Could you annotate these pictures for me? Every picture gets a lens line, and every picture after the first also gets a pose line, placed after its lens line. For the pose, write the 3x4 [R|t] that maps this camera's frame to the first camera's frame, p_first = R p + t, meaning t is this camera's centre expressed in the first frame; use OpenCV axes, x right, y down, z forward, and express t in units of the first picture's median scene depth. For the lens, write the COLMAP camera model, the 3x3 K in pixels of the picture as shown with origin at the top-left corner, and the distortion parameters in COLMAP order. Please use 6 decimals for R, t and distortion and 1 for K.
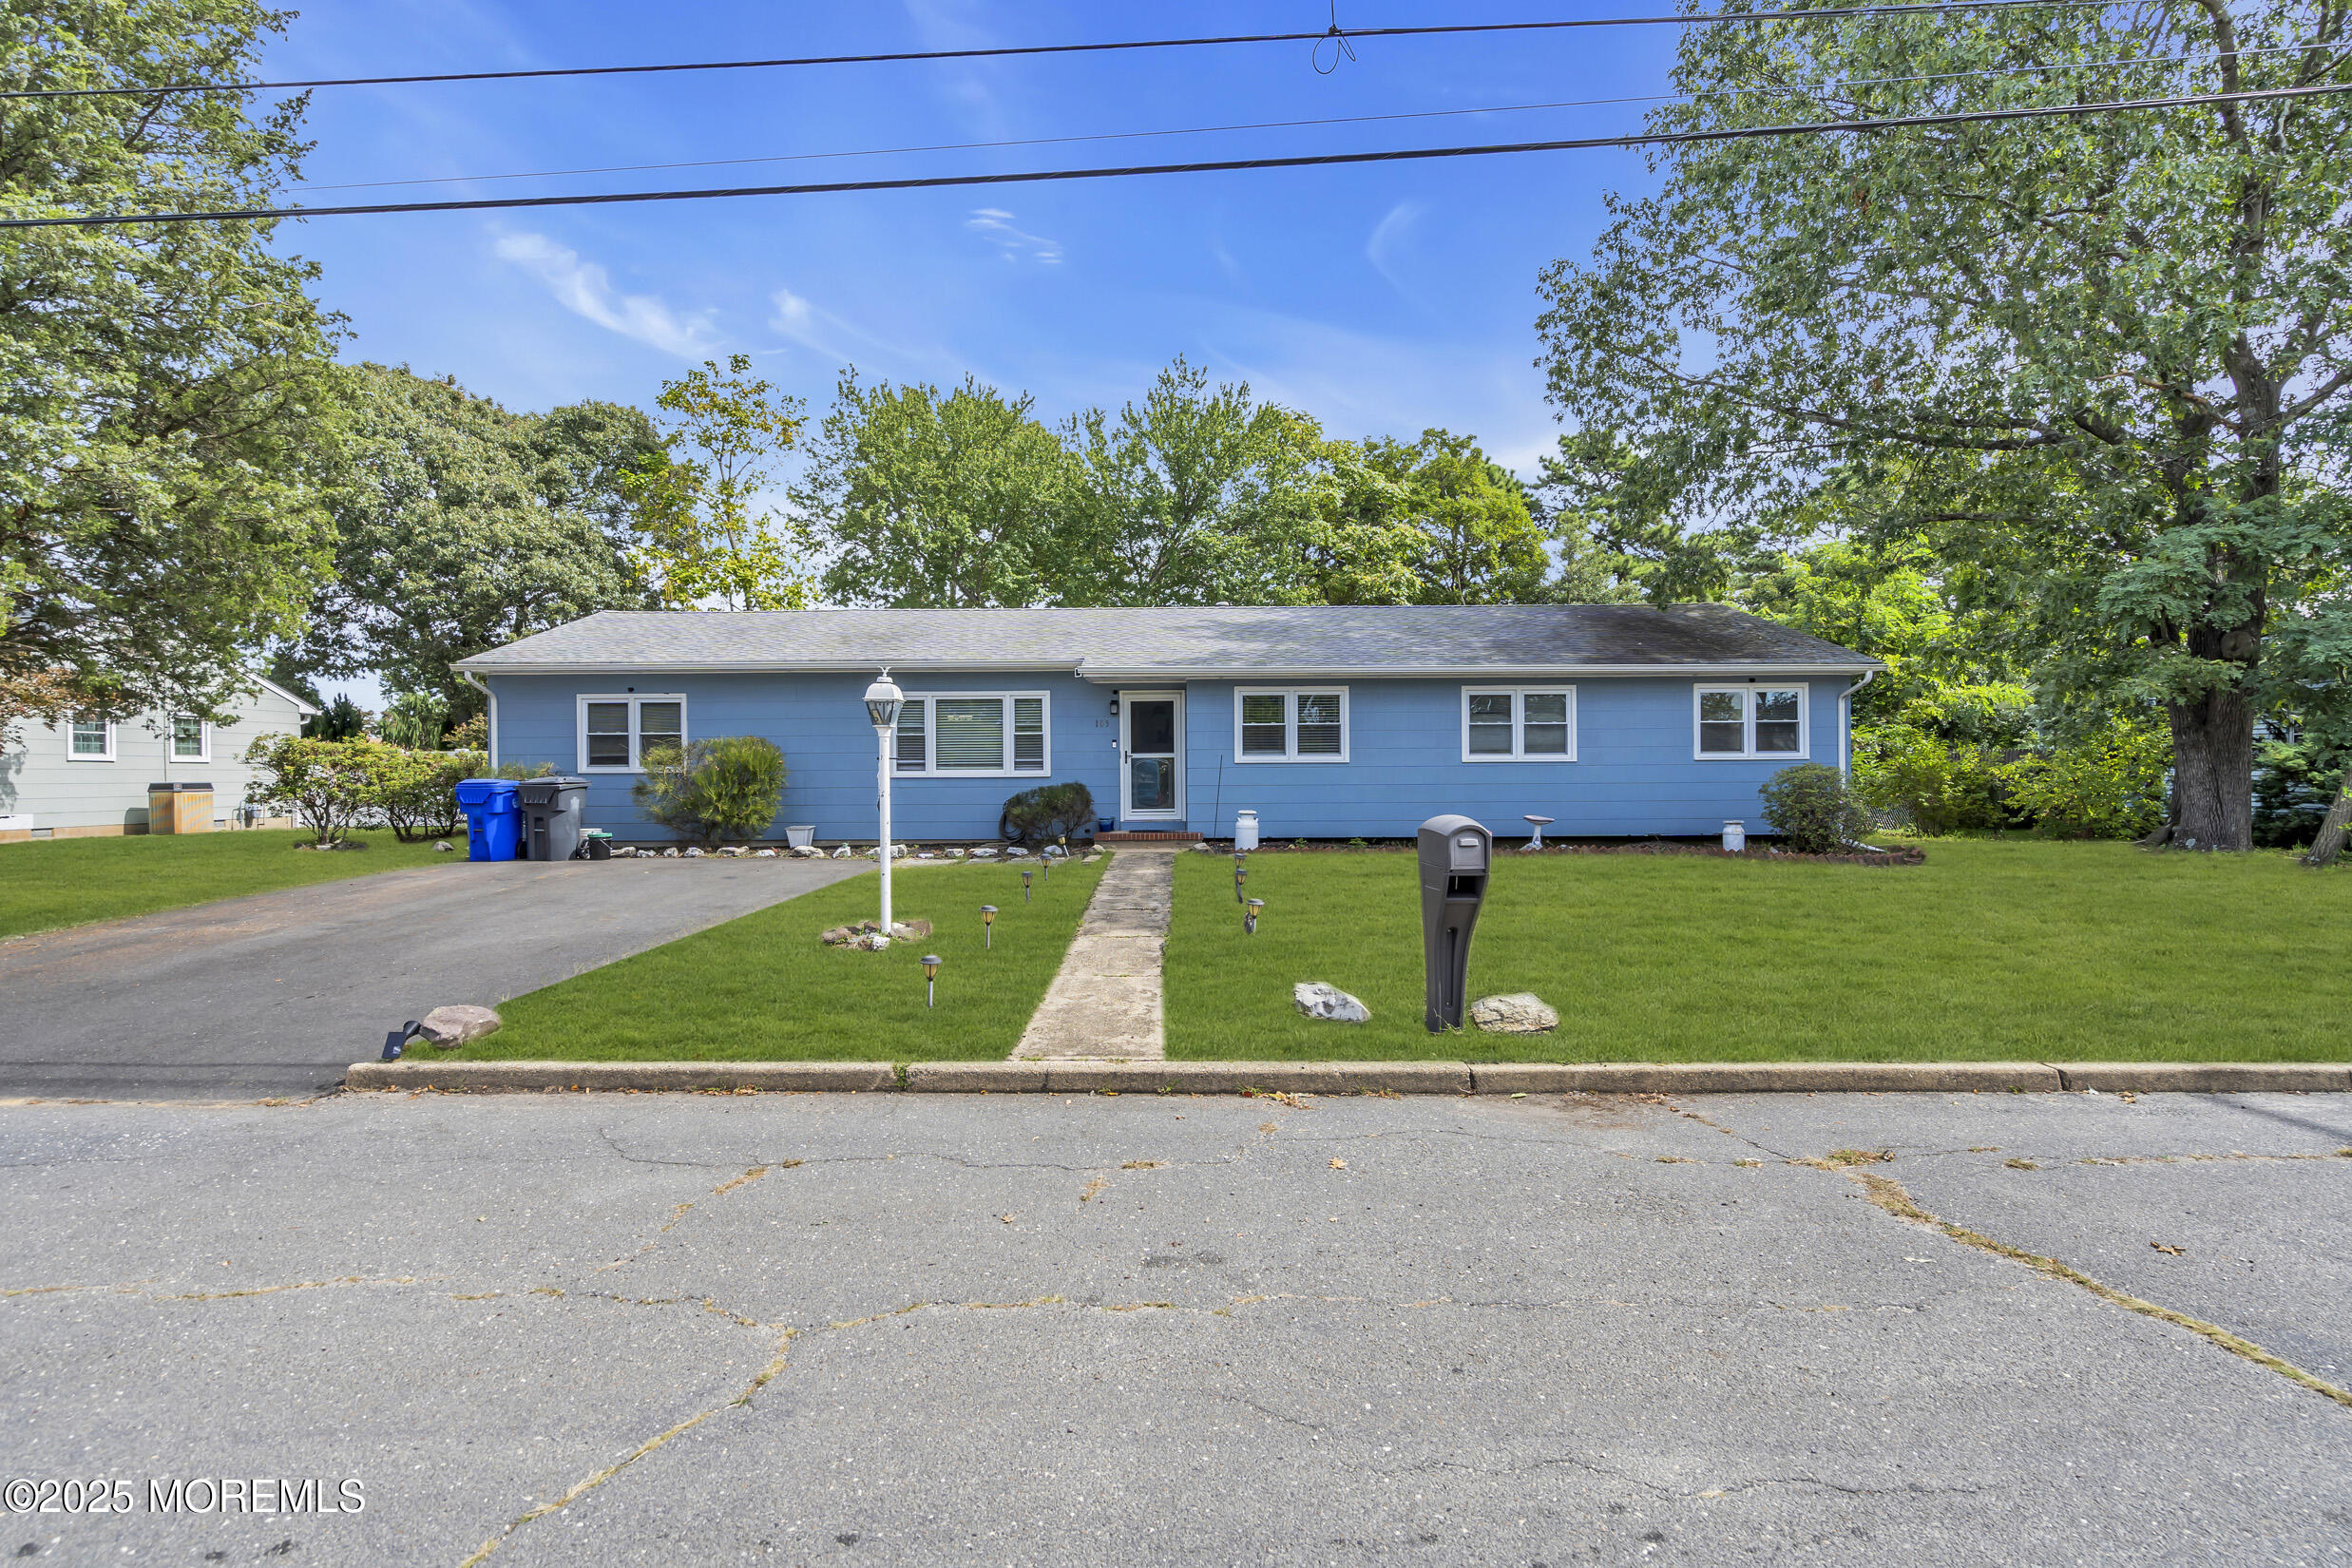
lens RADIAL K [[1073.4, 0, 1168.8], [0, 1073.4, 784.6], [0, 0, 1]] dist [-0.004053, 0.001373]
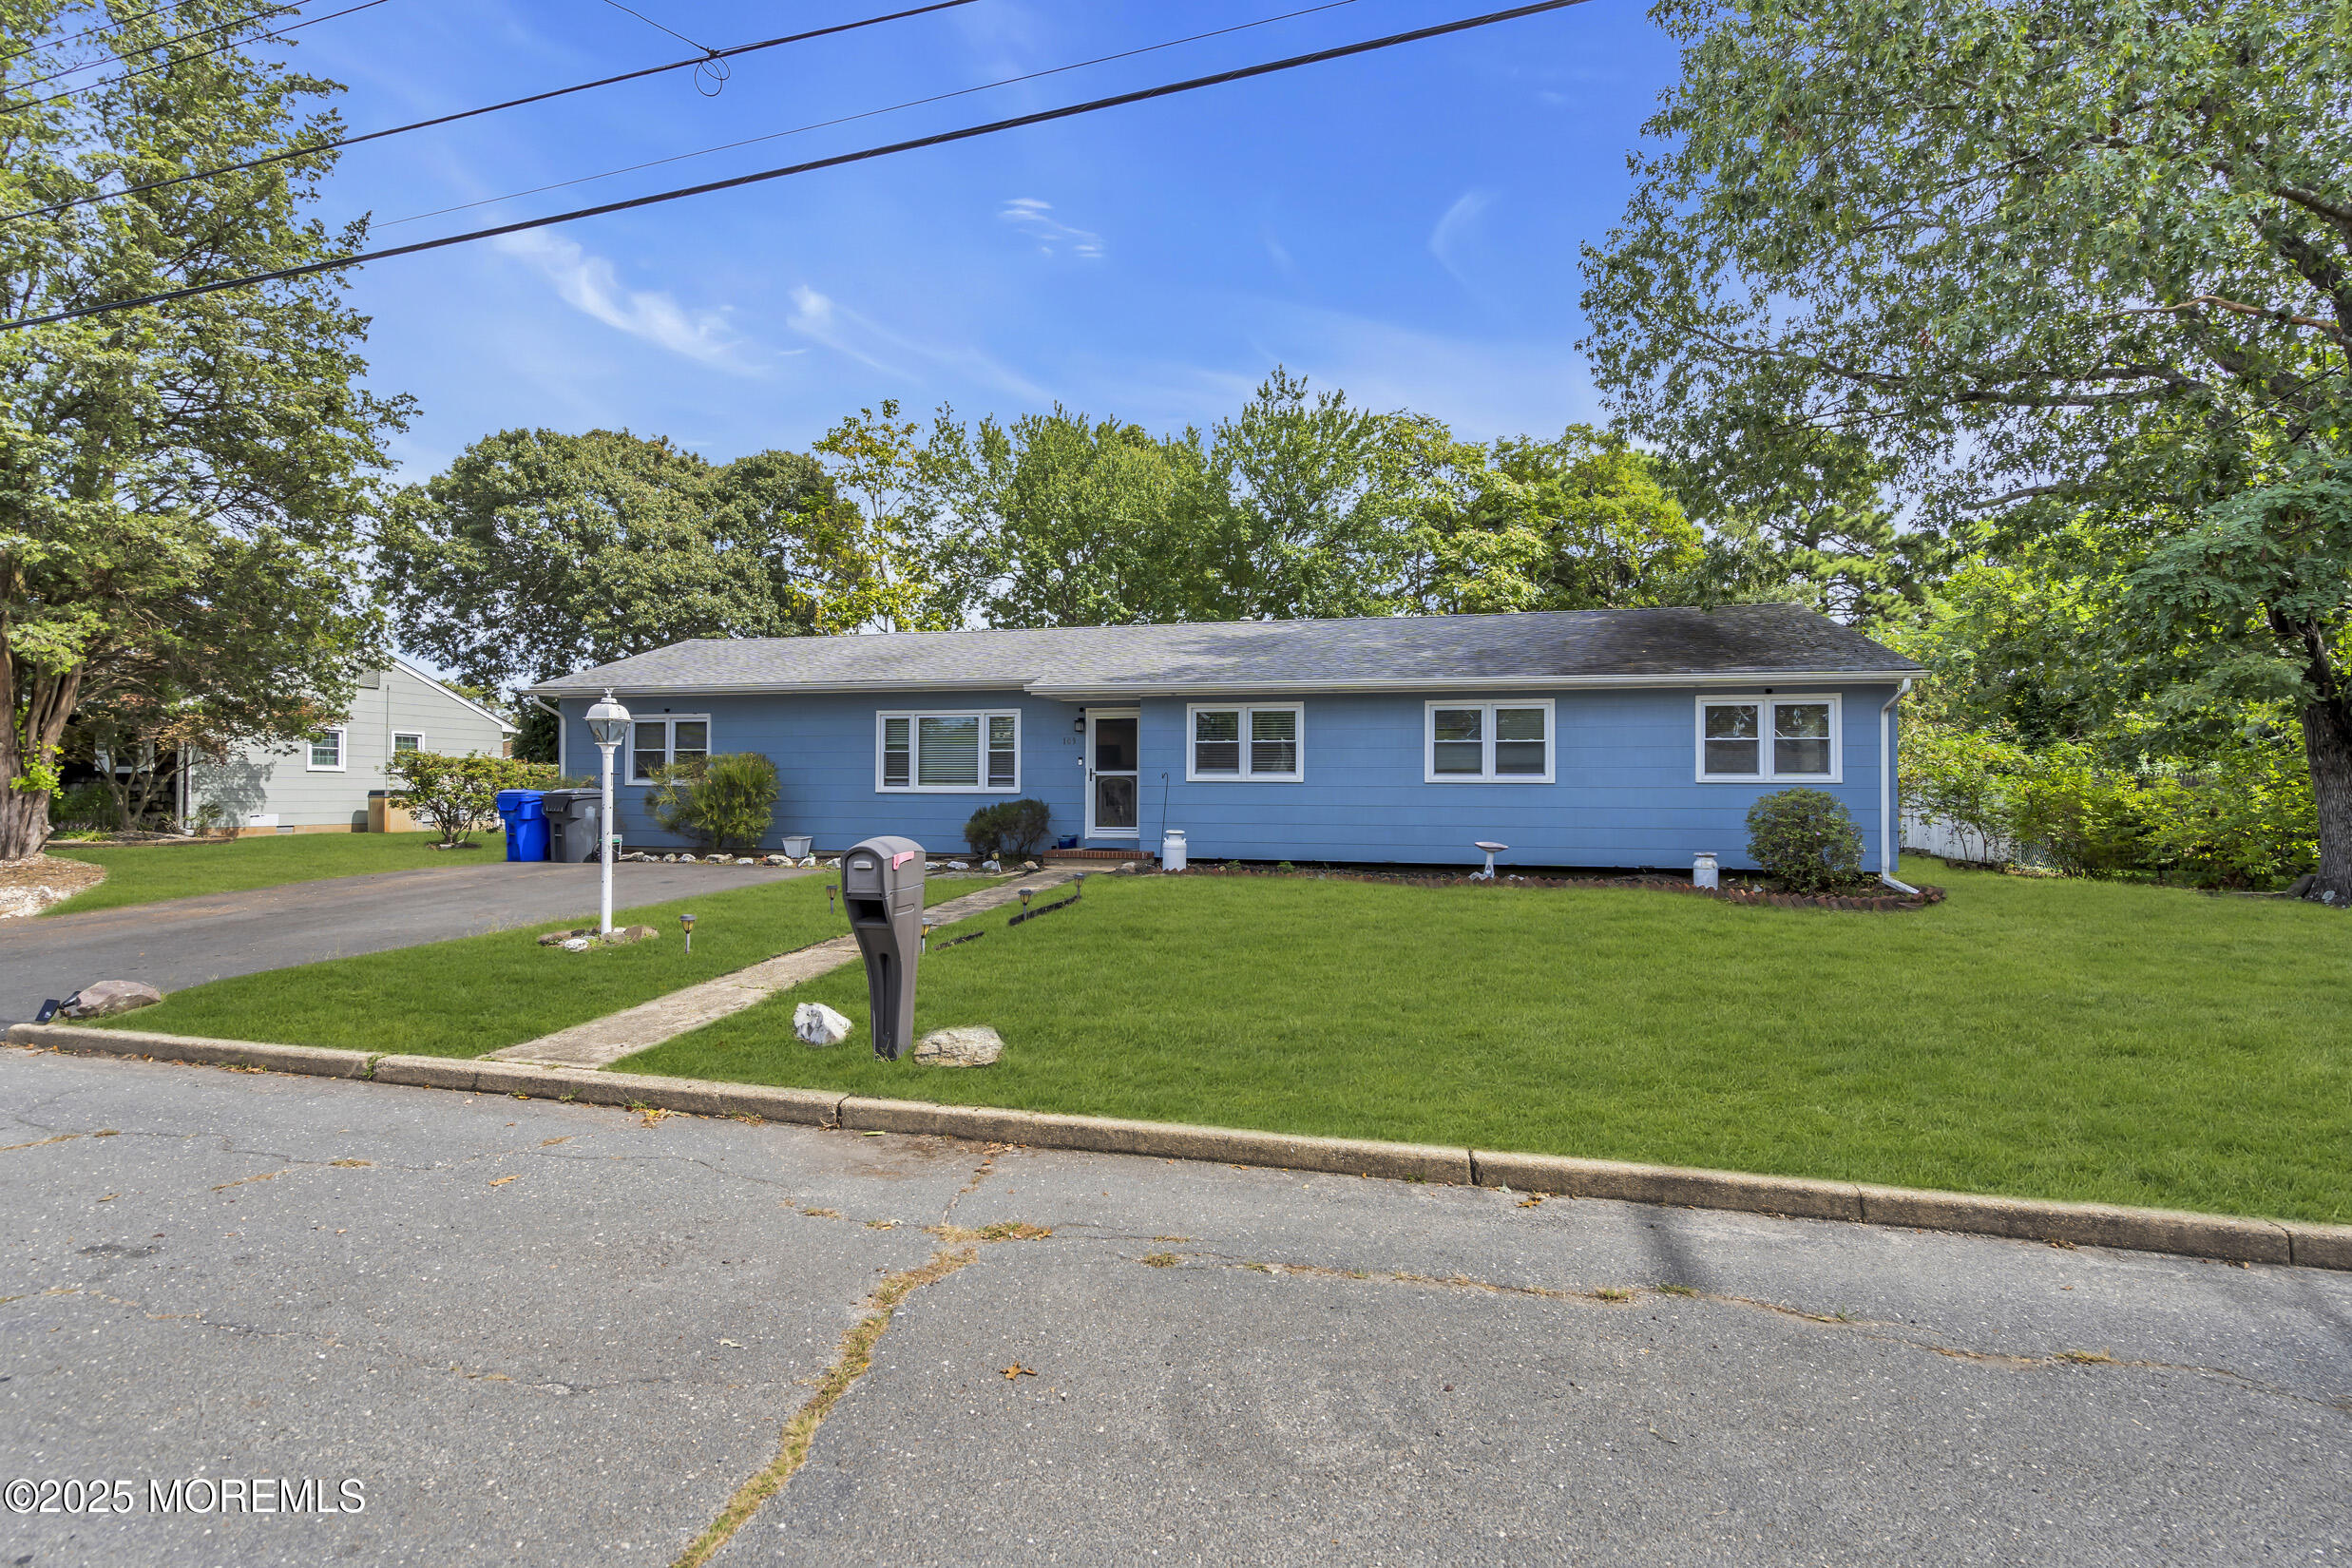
lens RADIAL K [[1073.4, 0, 1168.8], [0, 1073.4, 784.6], [0, 0, 1]] dist [-0.004053, 0.001373]
pose [[0.972264, 0.009709, -0.233686, 0.273481], [-0.013392, 0.999810, -0.014178, -0.003103], [0.233504, 0.016914, 0.972209, 0.045355]]
